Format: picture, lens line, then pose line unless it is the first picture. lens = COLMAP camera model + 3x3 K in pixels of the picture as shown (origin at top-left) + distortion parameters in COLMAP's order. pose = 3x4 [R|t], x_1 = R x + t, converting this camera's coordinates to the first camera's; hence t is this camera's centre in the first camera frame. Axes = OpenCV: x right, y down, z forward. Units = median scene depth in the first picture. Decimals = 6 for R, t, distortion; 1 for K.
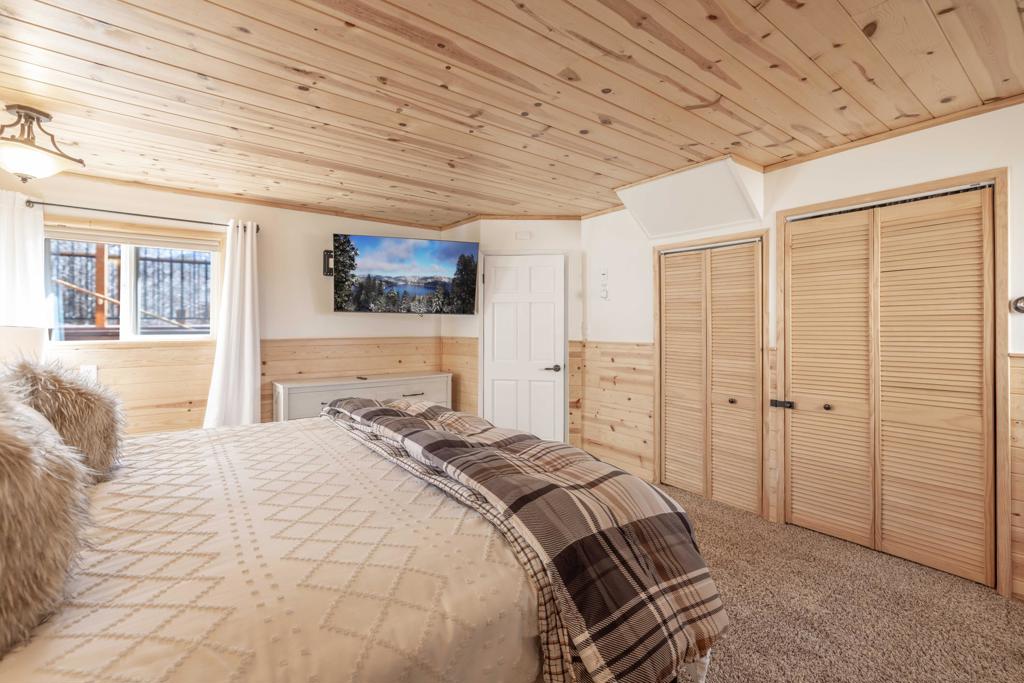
lens RADIAL K [[430.6, 0, 508.8], [0, 430.6, 323.8], [0, 0, 1]] dist [-0.000589, -0.000005]
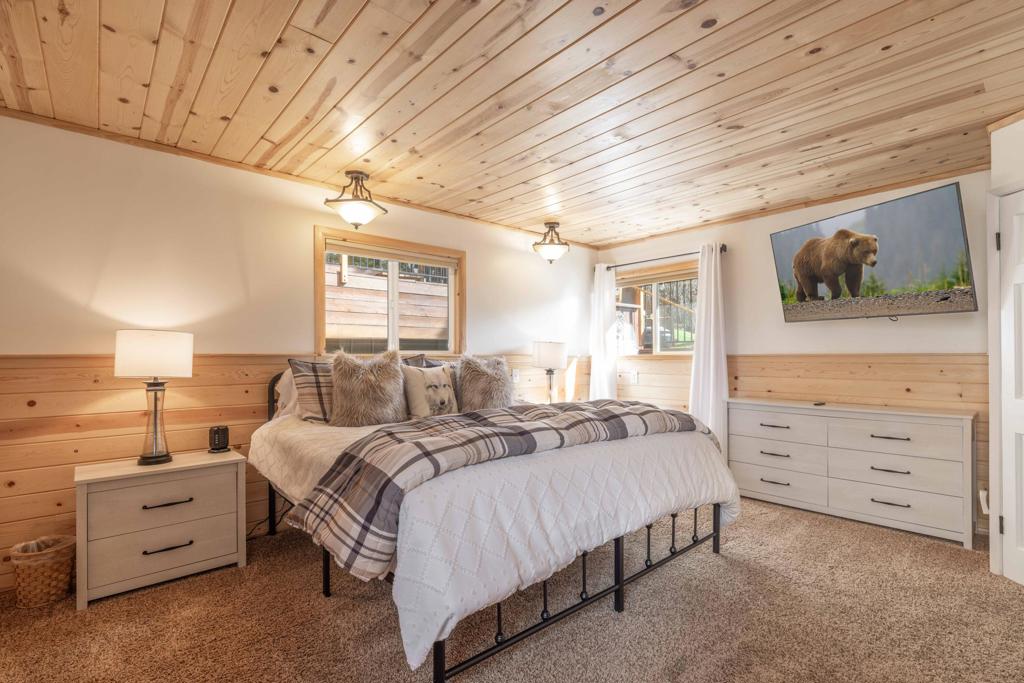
lens RADIAL K [[487.4, 0, 511.8], [0, 487.4, 354.7], [0, 0, 1]] dist [-0.000601, 0.000194]
pose [[0.081482, -0.002506, -0.996672, 0.548966], [0.005138, 0.999985, -0.002094, 0.037608], [0.996662, -0.004950, 0.081494, 0.391871]]
